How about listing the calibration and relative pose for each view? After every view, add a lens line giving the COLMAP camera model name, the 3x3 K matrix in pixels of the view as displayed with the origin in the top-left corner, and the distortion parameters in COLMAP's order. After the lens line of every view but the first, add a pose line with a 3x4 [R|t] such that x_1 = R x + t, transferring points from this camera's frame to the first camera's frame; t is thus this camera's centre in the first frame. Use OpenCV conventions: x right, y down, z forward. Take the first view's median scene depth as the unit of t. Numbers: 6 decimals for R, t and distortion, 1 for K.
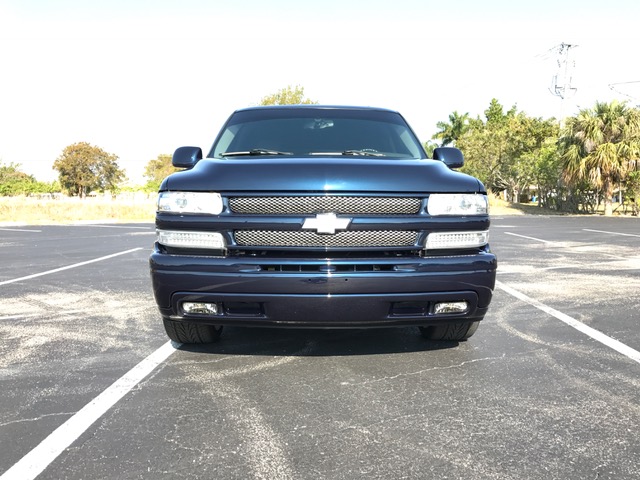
lens RADIAL K [[535.4, 0, 317.8], [0, 535.4, 240.5], [0, 0, 1]] dist [0.010648, 0.004984]
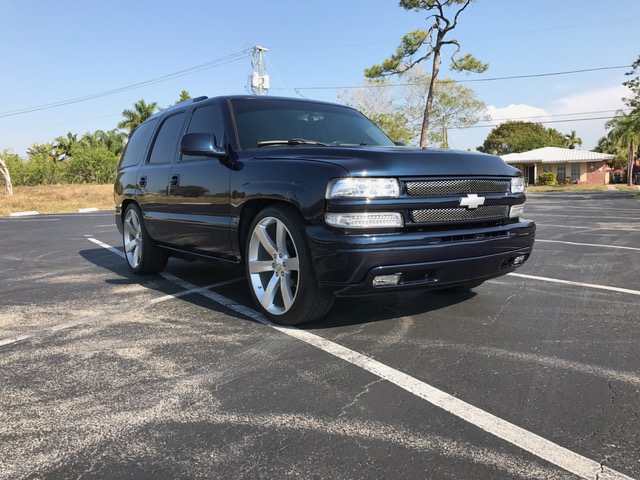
lens RADIAL K [[528.8, 0, 320.7], [0, 528.8, 247.9], [0, 0, 1]] dist [0.015170, -0.003297]
pose [[0.829315, -0.082391, 0.552674, -0.925839], [0.064626, 0.996575, 0.051591, -0.008434], [-0.555031, -0.007068, 0.831799, 0.144437]]
